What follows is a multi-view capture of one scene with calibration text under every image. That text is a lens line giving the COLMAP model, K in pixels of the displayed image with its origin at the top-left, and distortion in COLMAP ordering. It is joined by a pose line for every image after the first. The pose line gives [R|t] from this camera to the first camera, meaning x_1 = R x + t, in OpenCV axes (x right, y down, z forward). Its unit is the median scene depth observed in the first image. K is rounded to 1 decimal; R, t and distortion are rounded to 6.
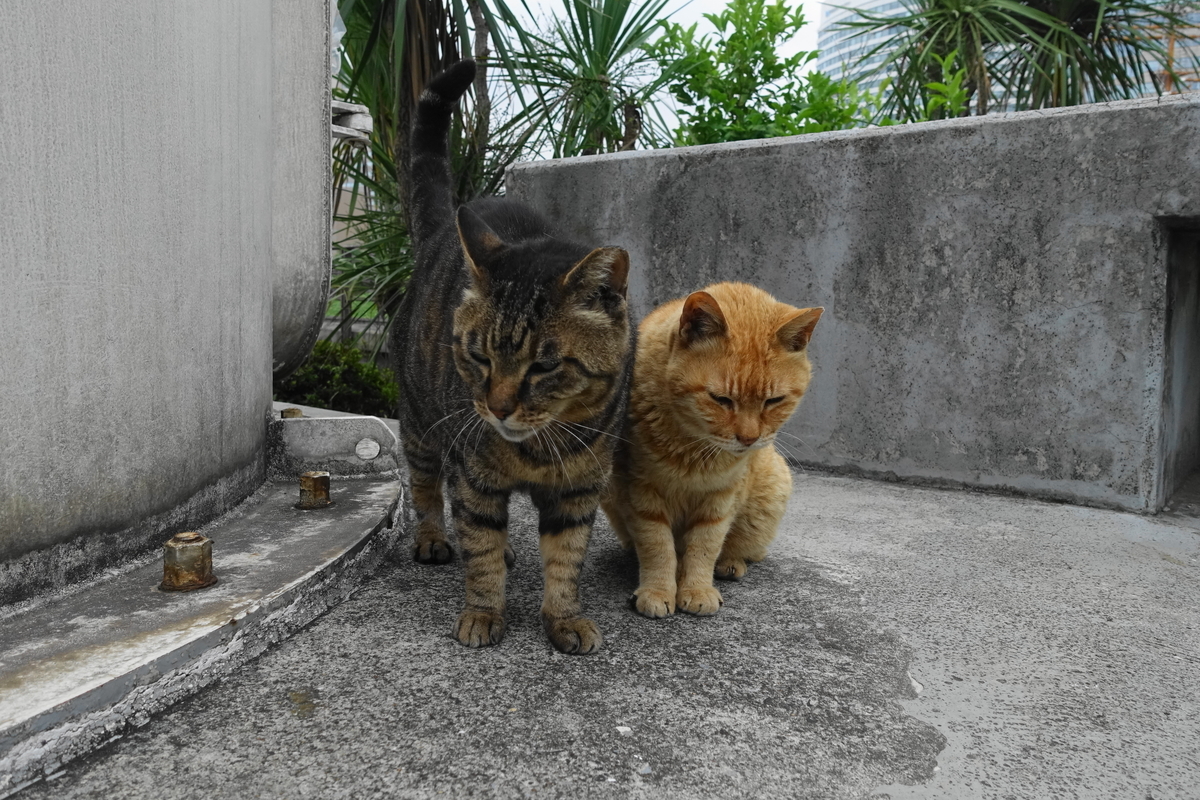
lens RADIAL K [[883.8, 0, 599.4], [0, 883.8, 401.3], [0, 0, 1]] dist [-0.004467, 0.000320]
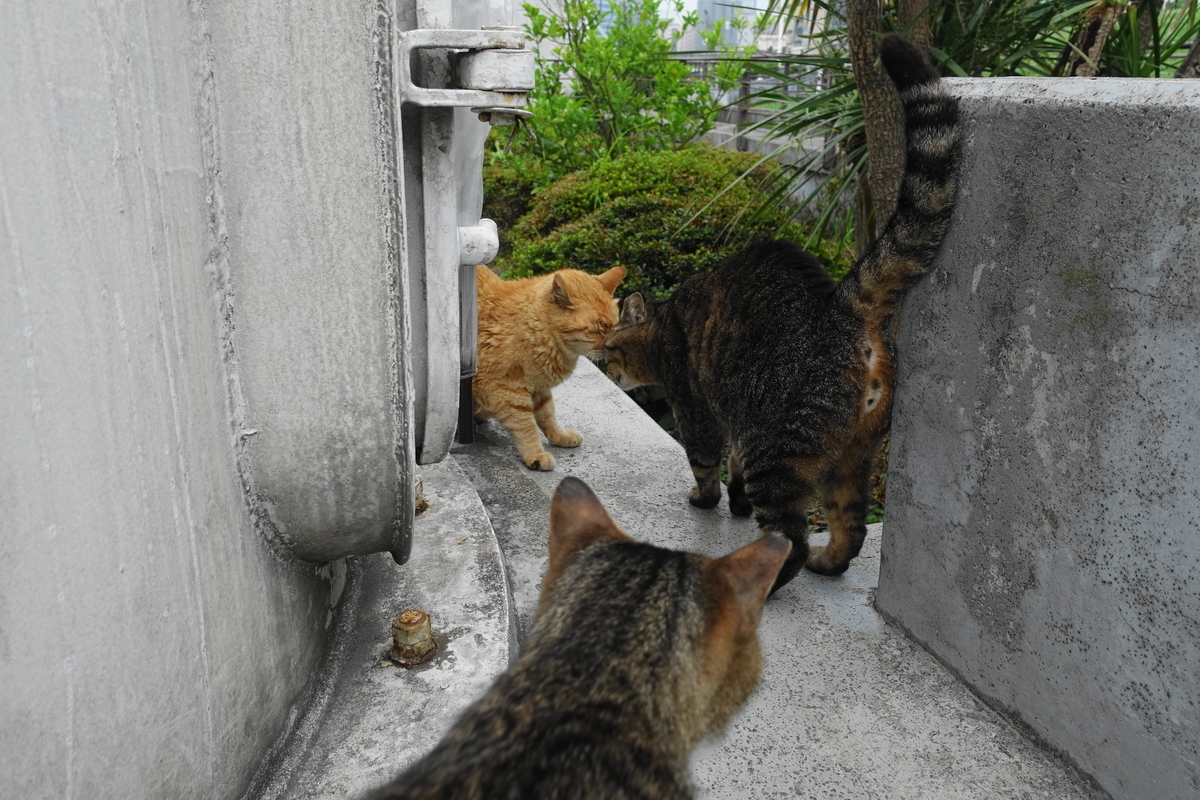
lens RADIAL K [[883.8, 0, 599.1], [0, 883.8, 398.7], [0, 0, 1]] dist [-0.004467, 0.000320]
pose [[0.838587, 0.140744, -0.526273, 0.018689], [-0.039104, 0.979109, 0.199538, -0.268179], [0.543363, -0.146751, 0.826572, 0.704929]]
